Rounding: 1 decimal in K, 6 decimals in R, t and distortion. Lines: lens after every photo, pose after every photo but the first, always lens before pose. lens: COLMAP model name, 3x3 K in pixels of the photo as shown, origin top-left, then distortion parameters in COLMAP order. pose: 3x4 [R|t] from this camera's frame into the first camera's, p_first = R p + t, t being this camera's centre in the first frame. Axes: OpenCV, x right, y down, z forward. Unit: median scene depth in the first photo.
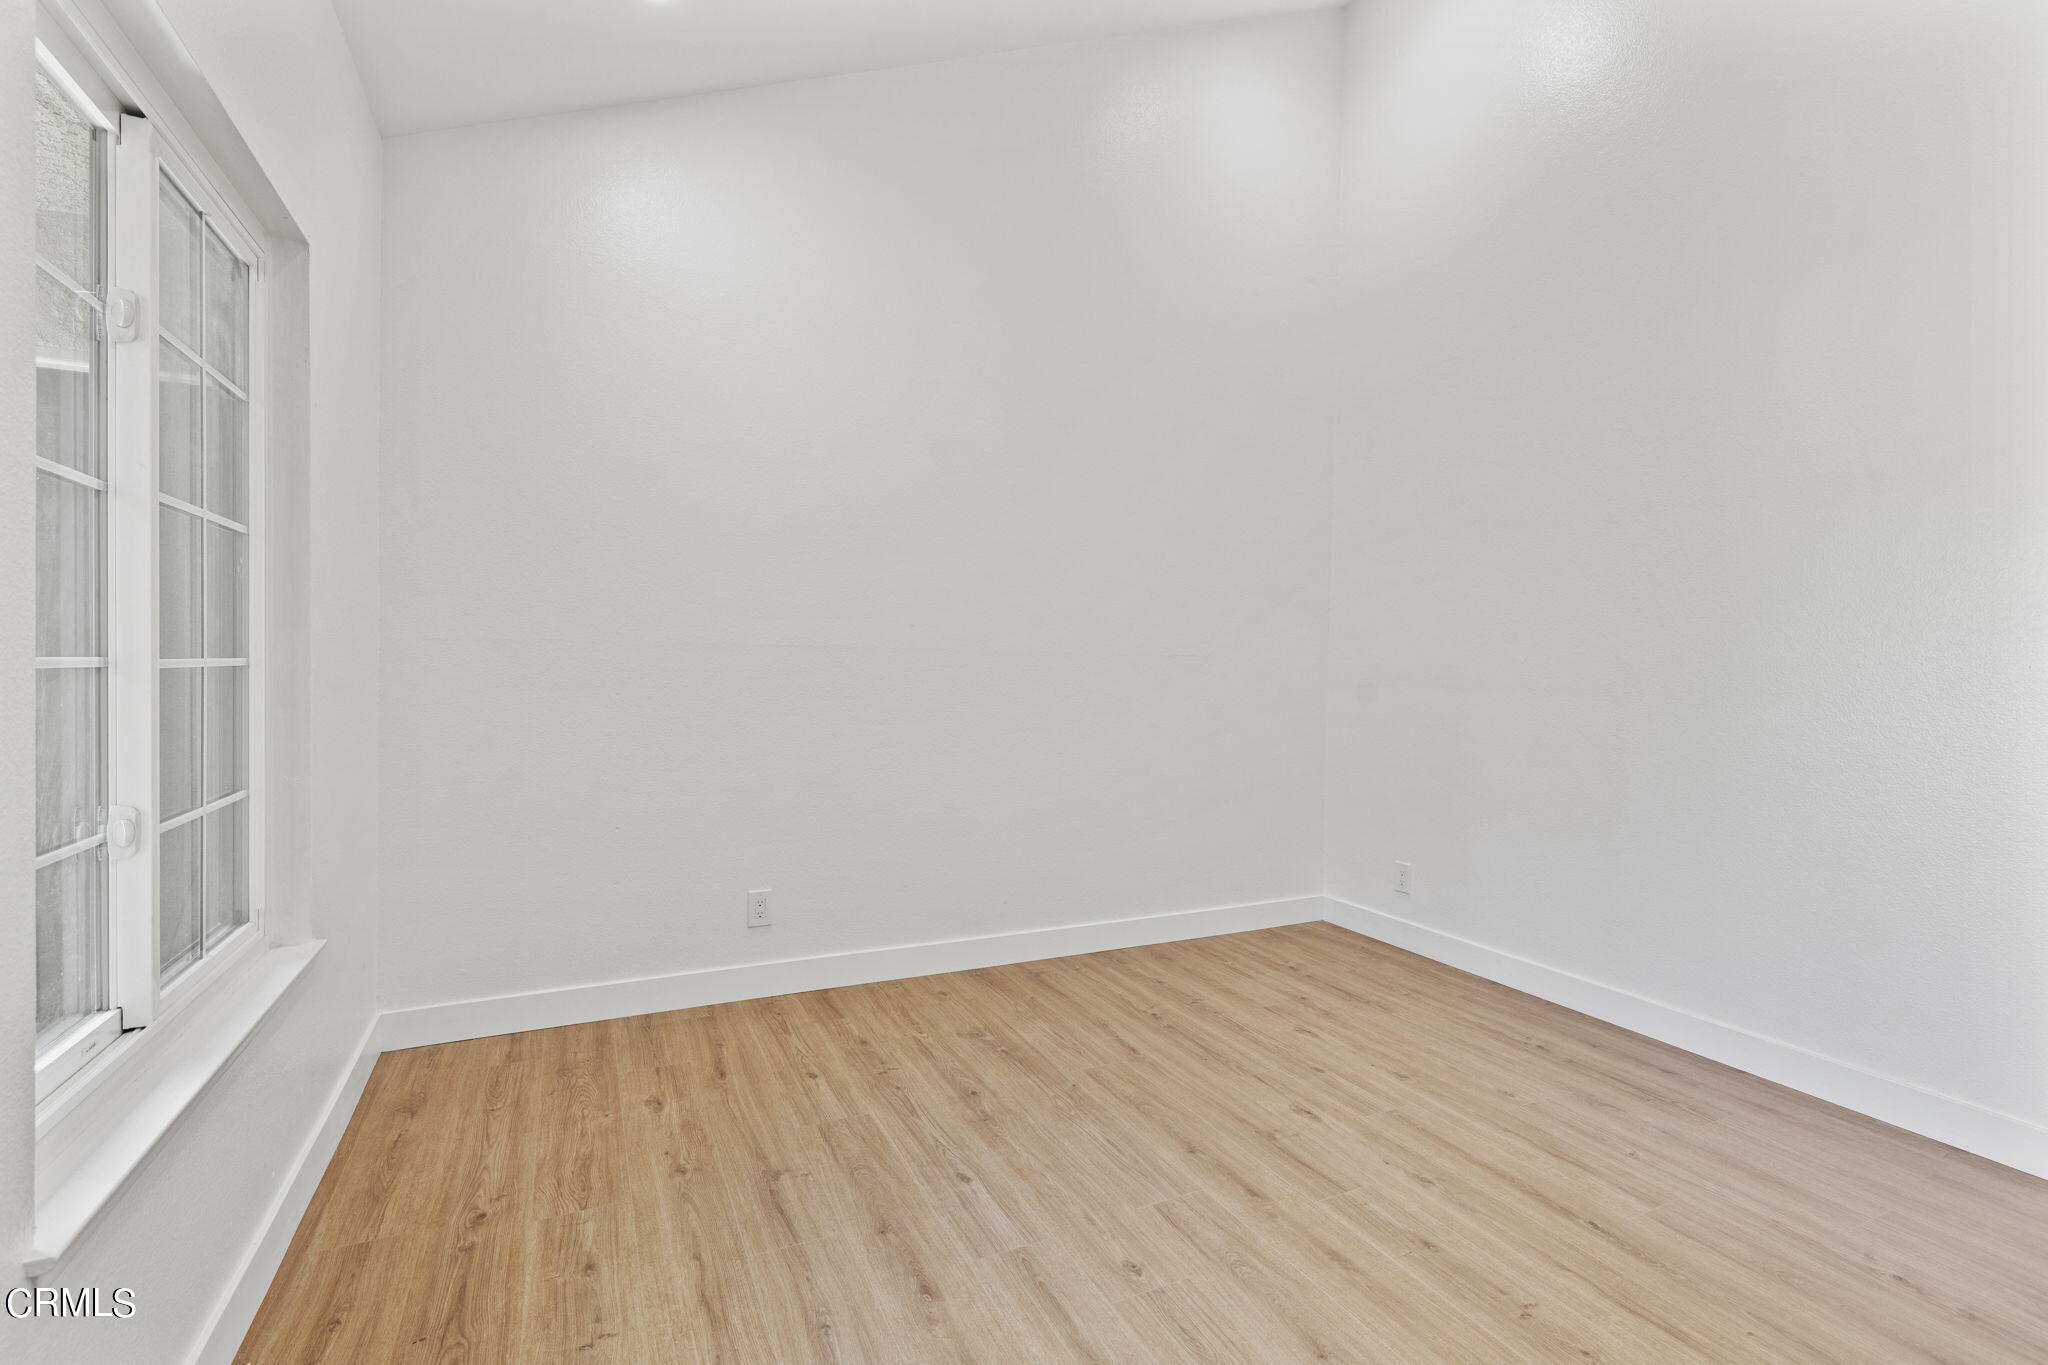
lens RADIAL K [[963.5, 0, 1024.0], [0, 963.5, 682.5], [0, 0, 1]] dist [-0.001654, -0.000401]
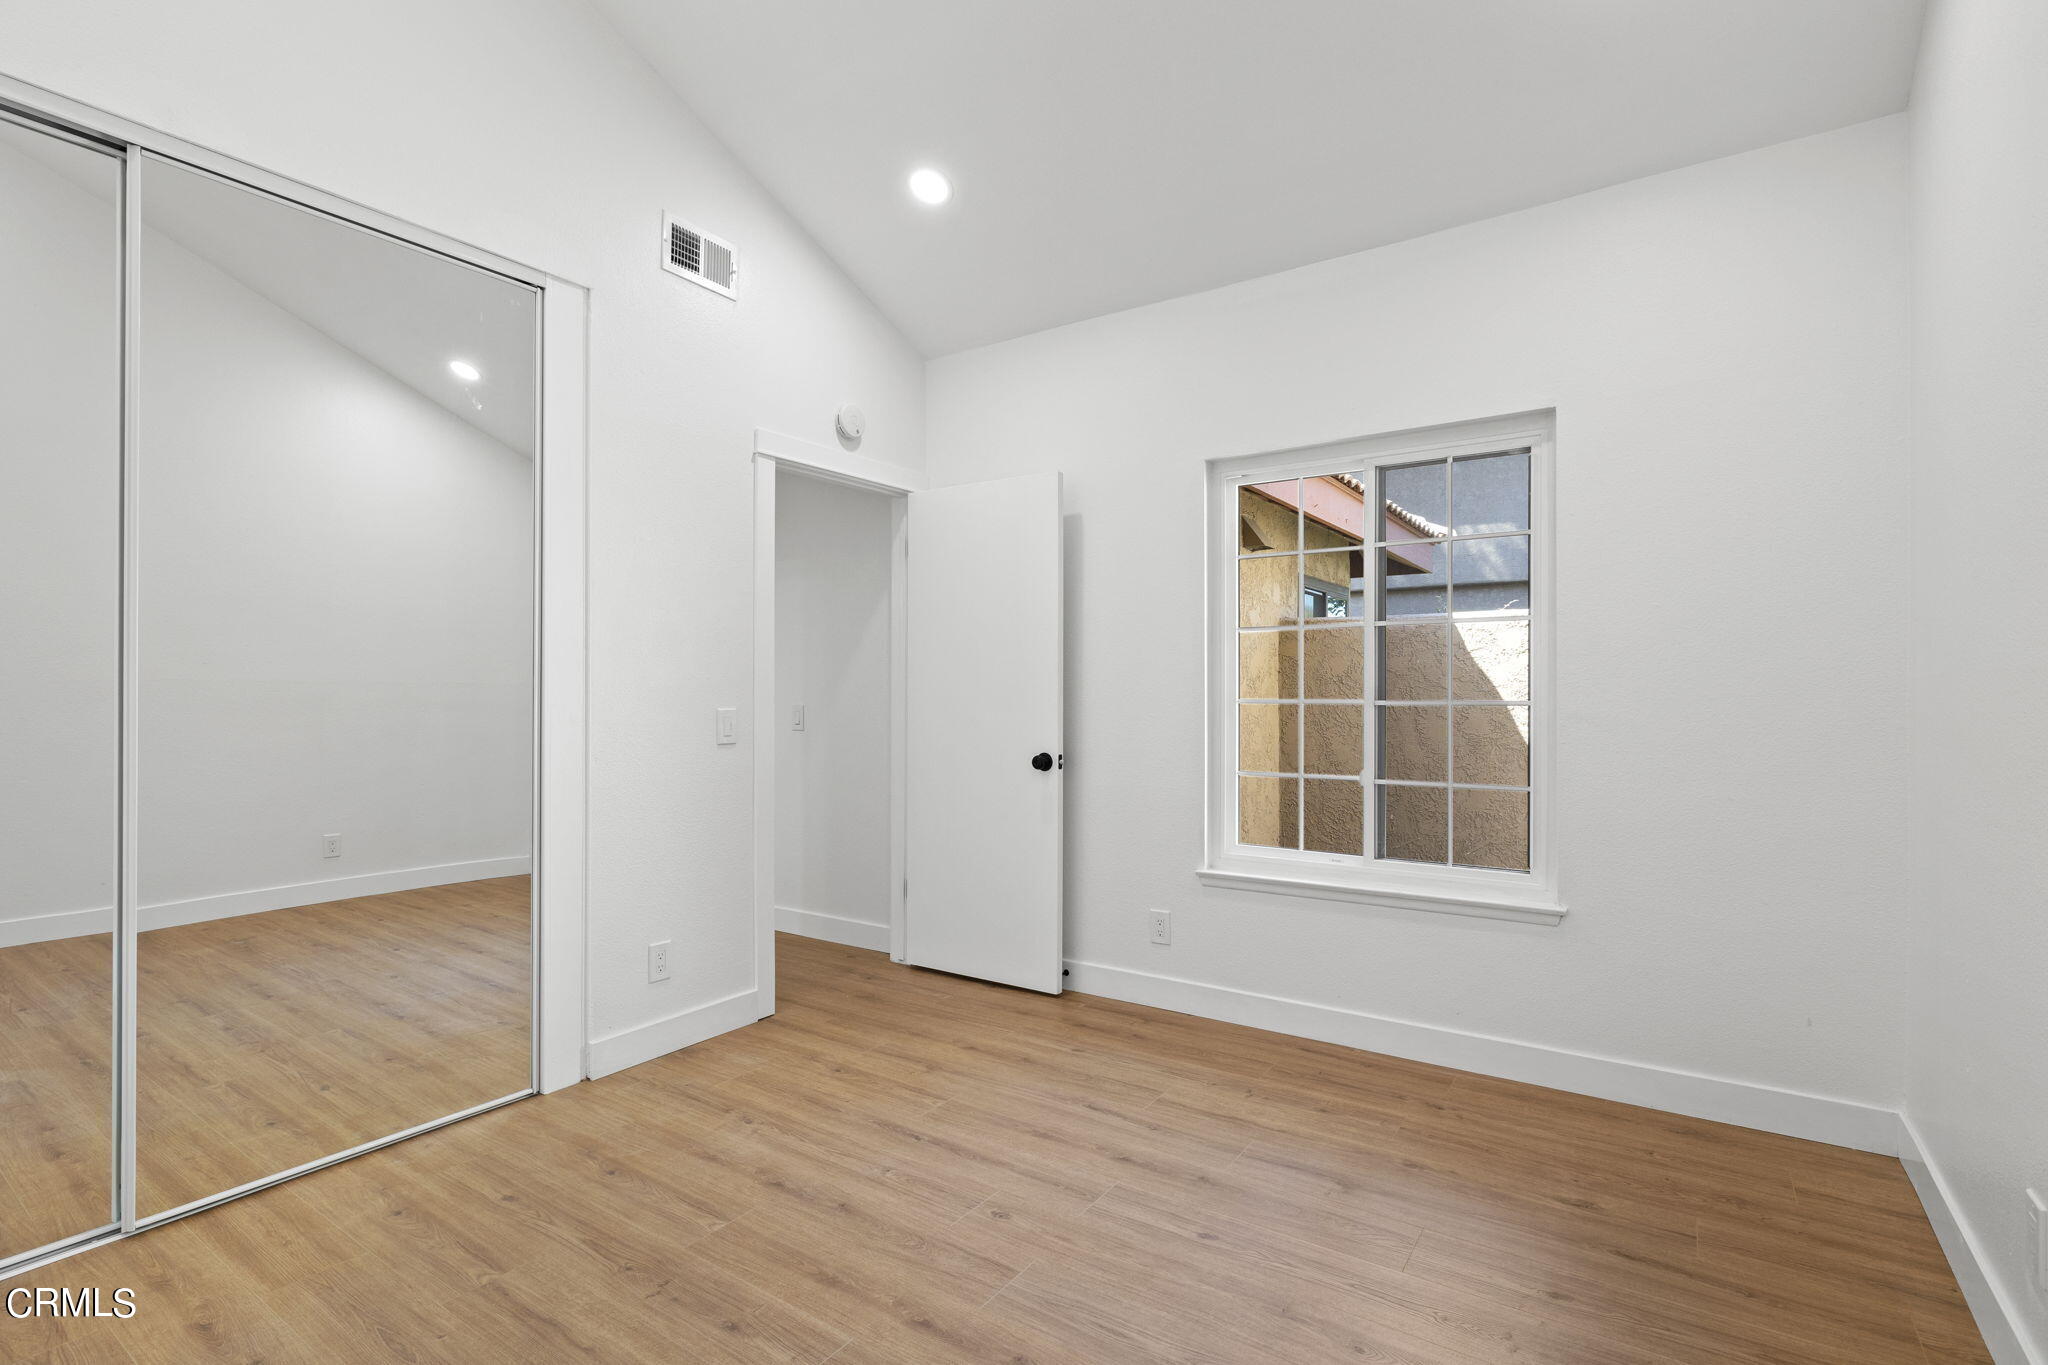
lens RADIAL K [[963.5, 0, 1024.0], [0, 963.5, 682.5], [0, 0, 1]] dist [-0.001654, -0.000401]
pose [[-0.878139, -0.022244, -0.477887, 0.598729], [-0.024252, 0.999704, -0.001969, -0.031674], [0.477790, 0.009861, -0.878419, 1.842665]]
